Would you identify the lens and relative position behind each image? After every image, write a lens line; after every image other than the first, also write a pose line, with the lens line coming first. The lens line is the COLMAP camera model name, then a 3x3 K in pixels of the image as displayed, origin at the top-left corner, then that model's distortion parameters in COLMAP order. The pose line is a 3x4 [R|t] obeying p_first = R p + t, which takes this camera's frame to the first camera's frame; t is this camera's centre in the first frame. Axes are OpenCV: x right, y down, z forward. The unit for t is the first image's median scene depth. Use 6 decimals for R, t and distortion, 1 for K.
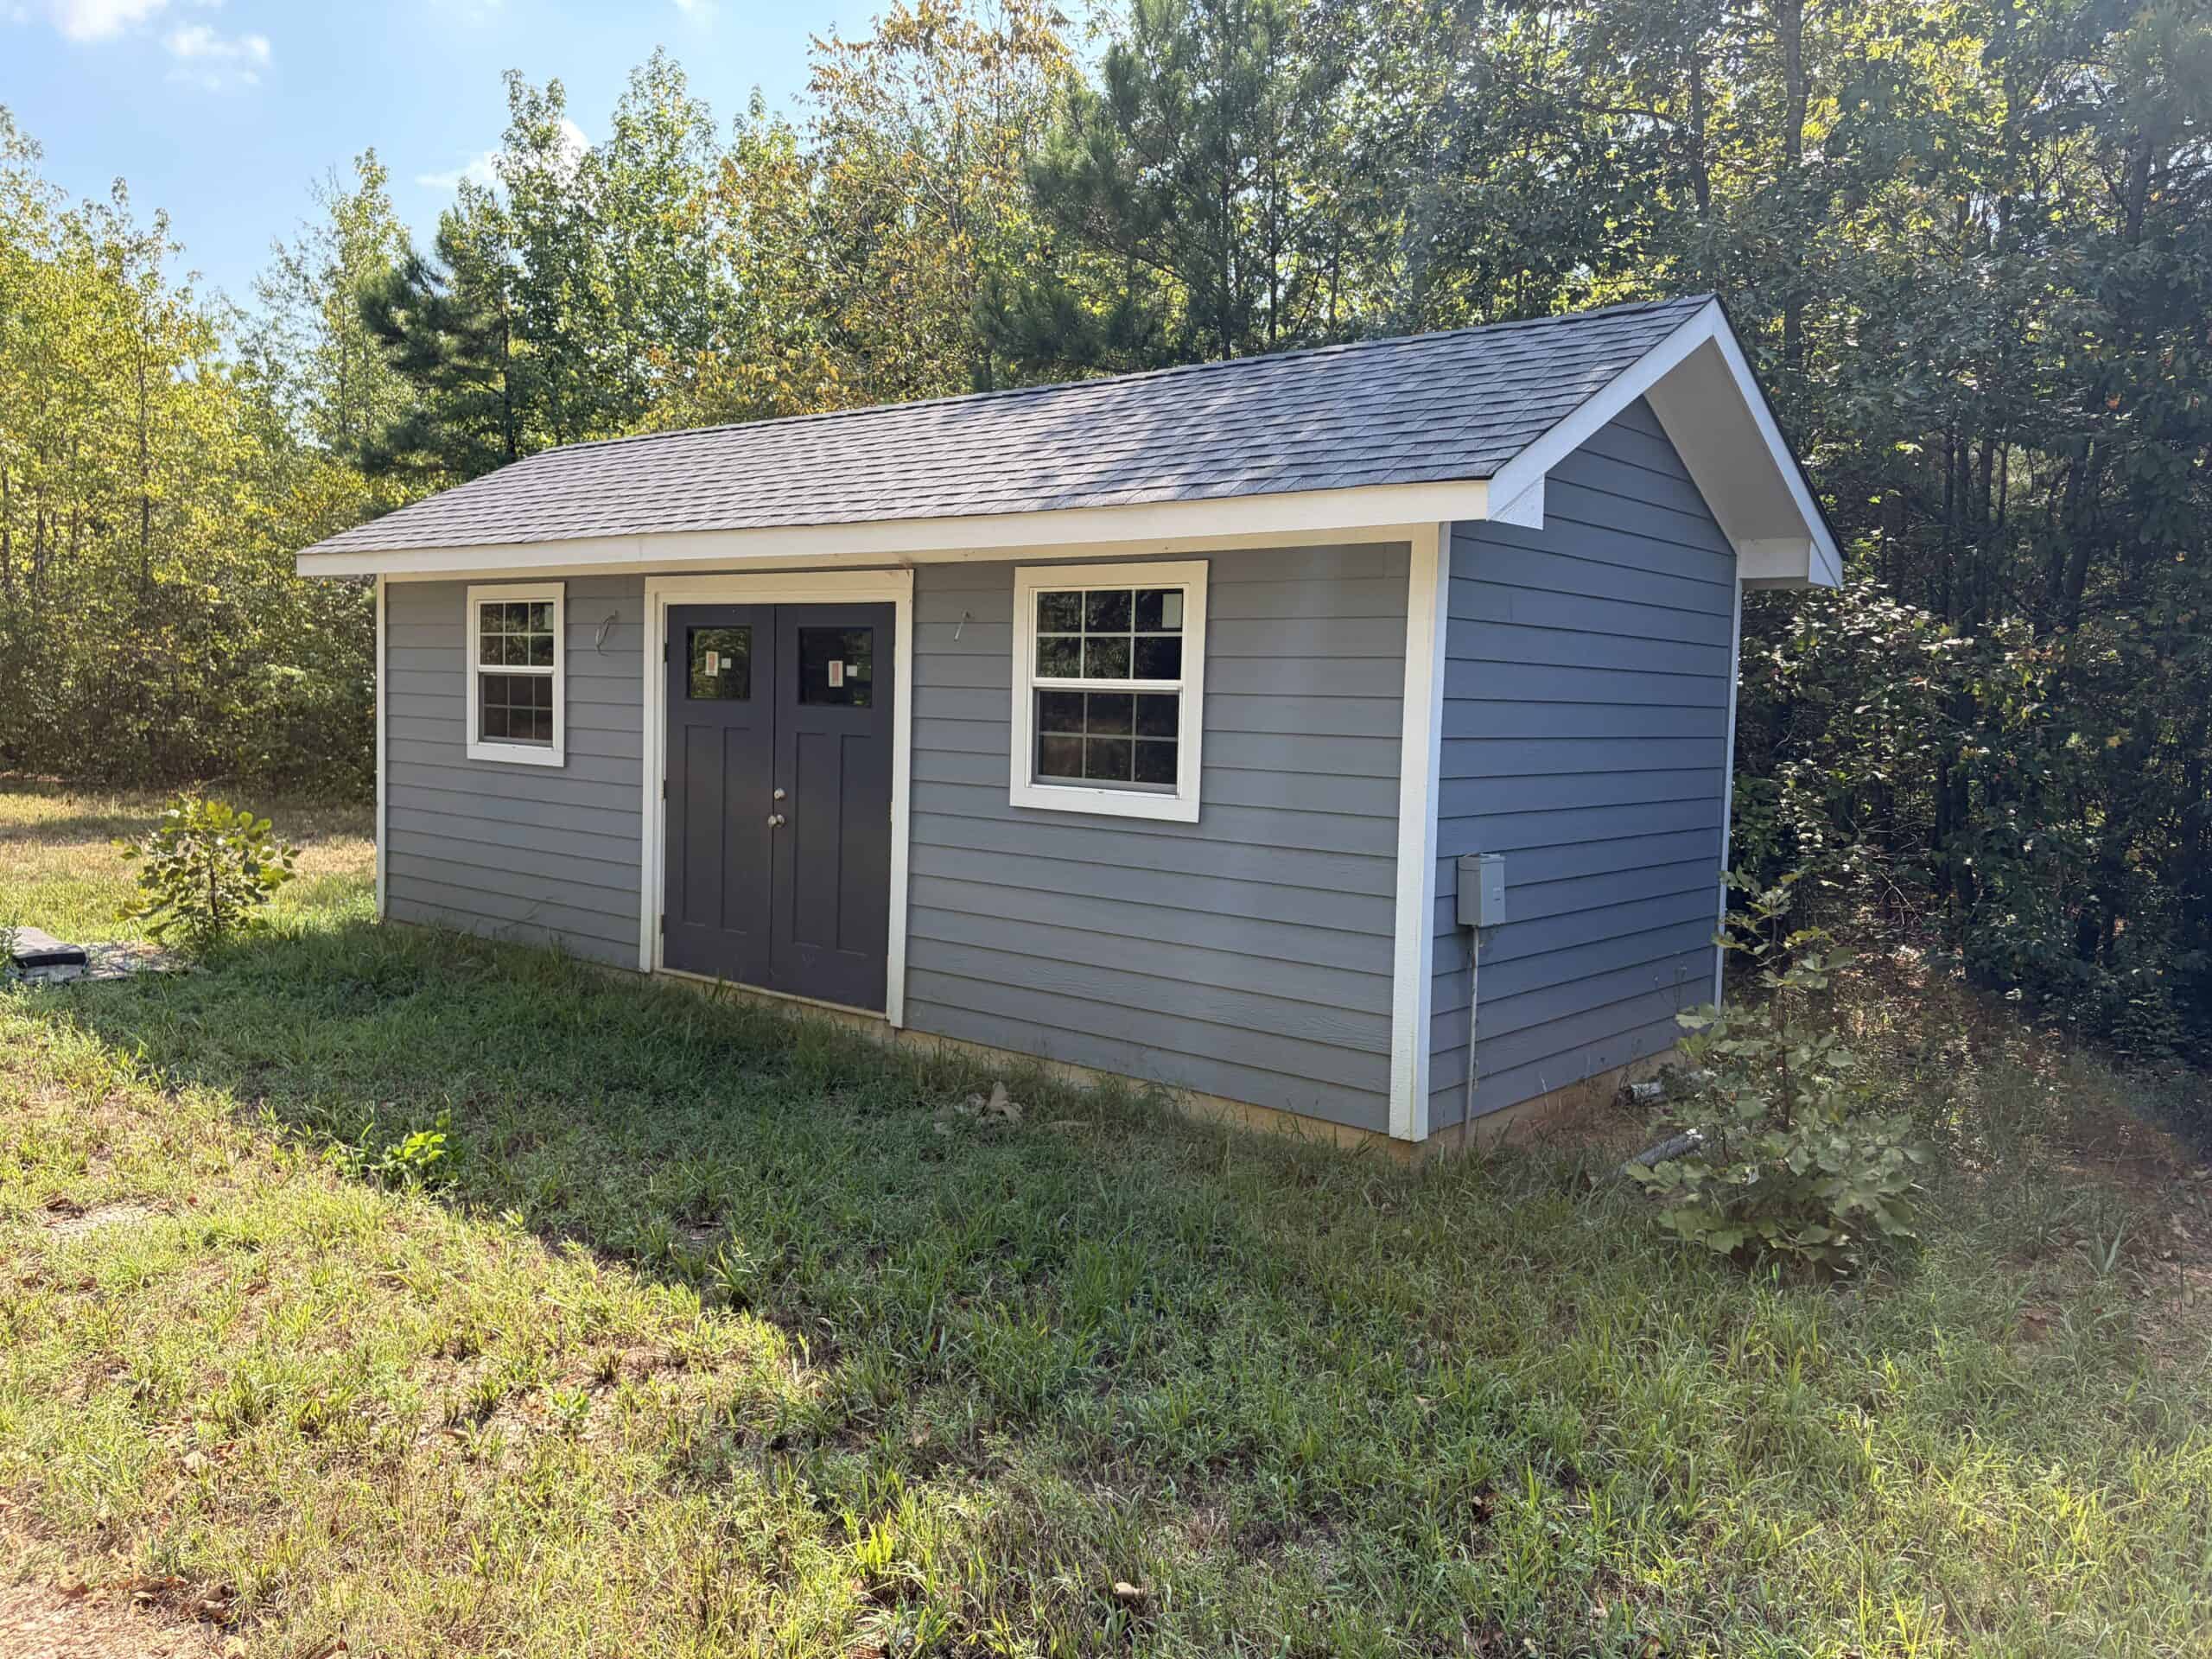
lens RADIAL K [[1691.5, 0, 1096.7], [0, 1691.5, 817.7], [0, 0, 1]] dist [0.048310, -0.051193]
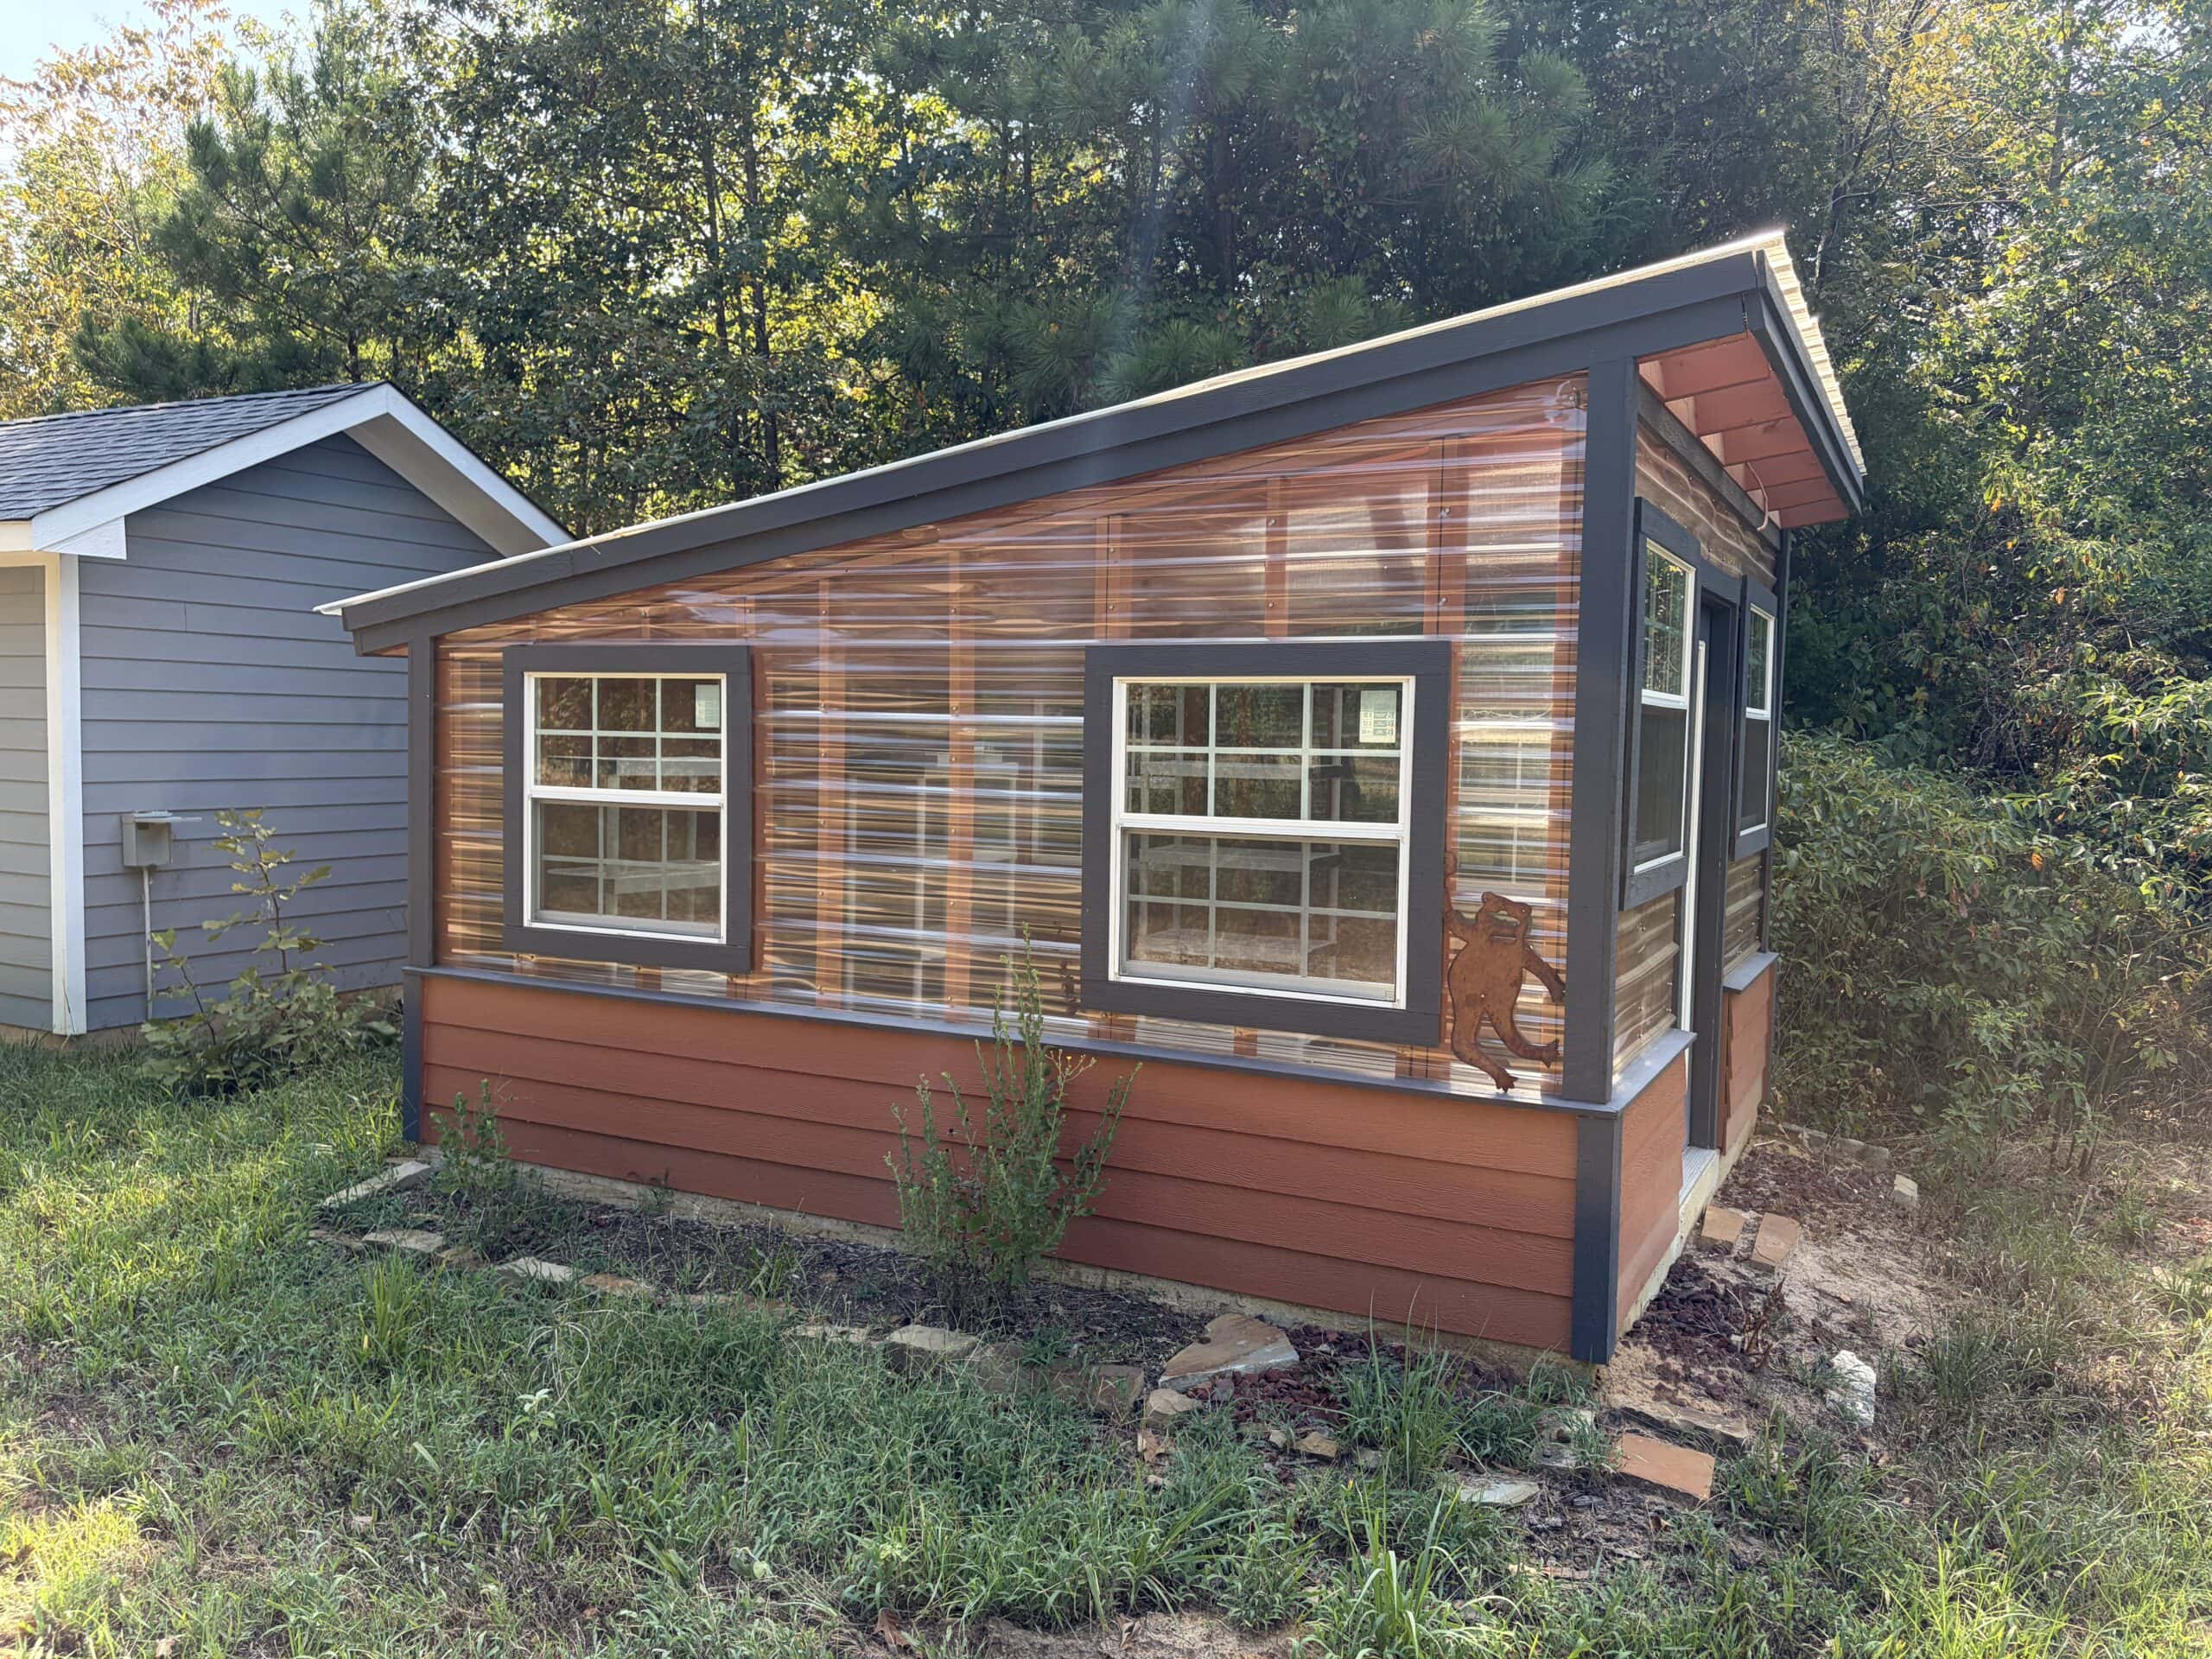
lens RADIAL K [[1691.5, 0, 1102.6], [0, 1691.5, 844.9], [0, 0, 1]] dist [0.048310, -0.051193]
pose [[0.974662, -0.029130, 0.221778, 0.459599], [0.028150, 0.999575, 0.007581, 0.041117], [-0.221905, -0.001146, 0.975068, -0.297650]]
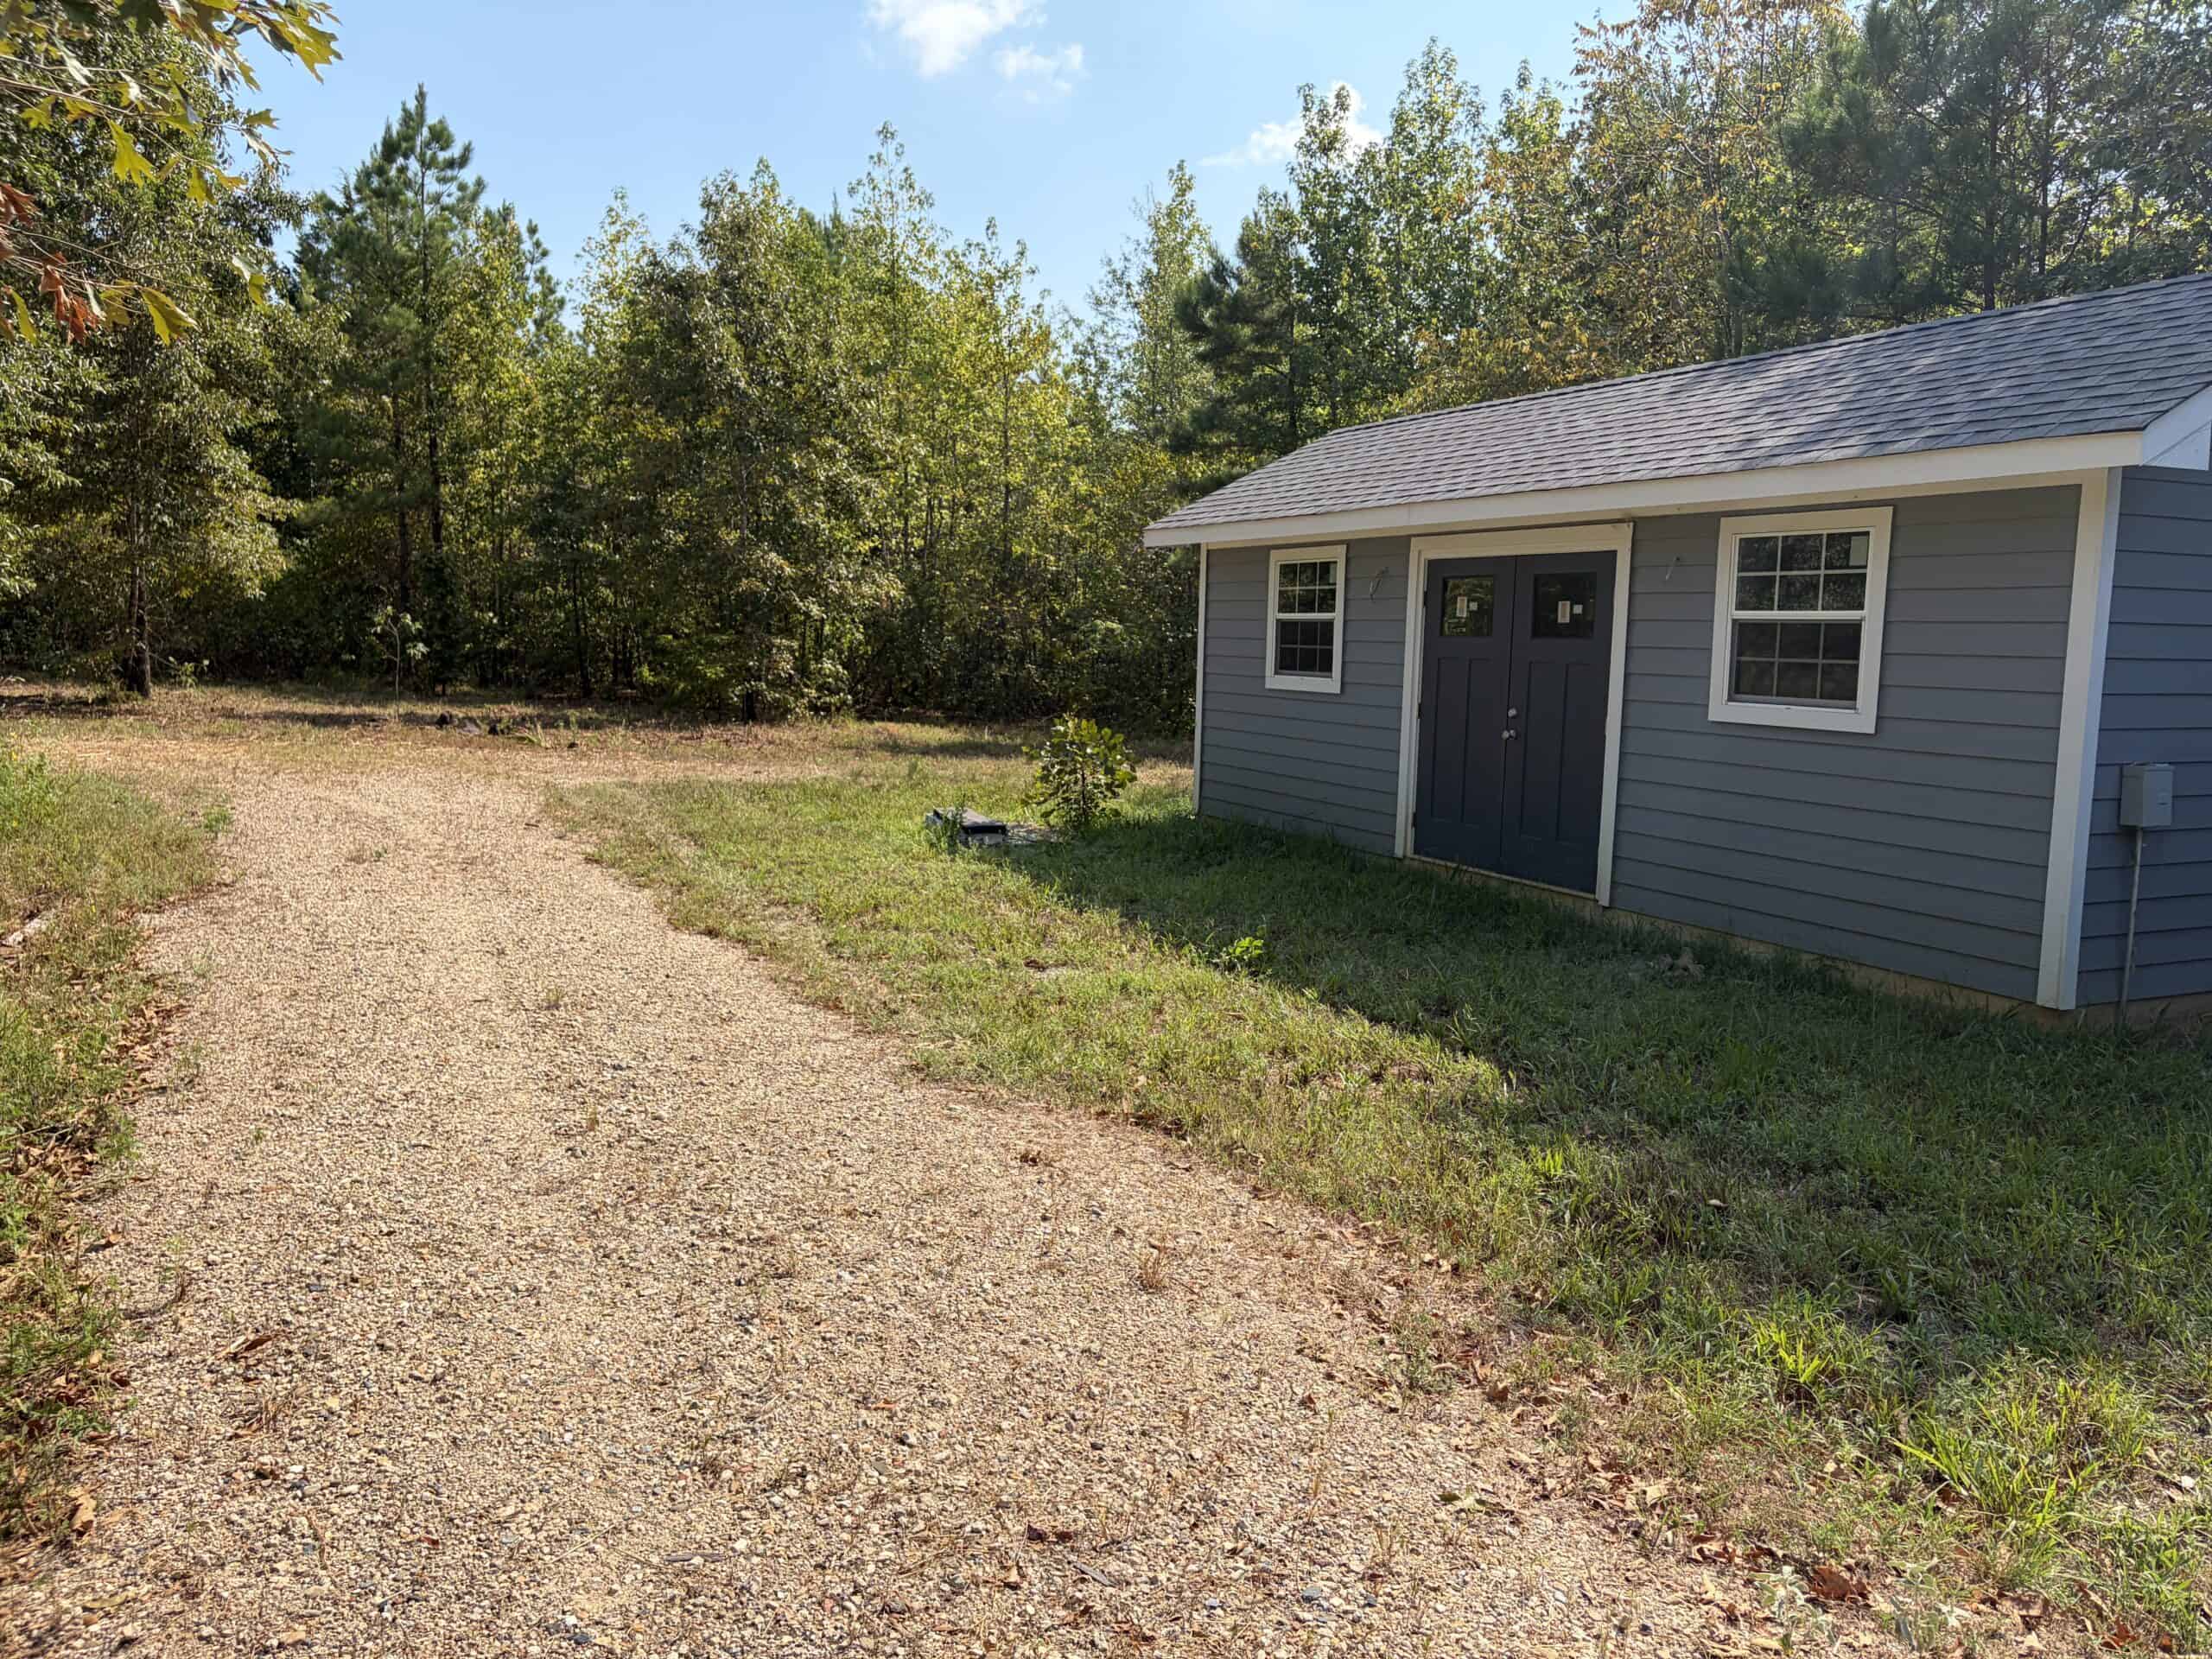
lens RADIAL K [[1691.5, 0, 1109.6], [0, 1691.5, 843.5], [0, 0, 1]] dist [0.048310, -0.051193]
pose [[0.911191, 0.041750, -0.409864, 0.048766], [-0.024313, 0.998567, 0.047666, 0.026682], [0.411267, -0.033468, 0.910900, -0.218433]]
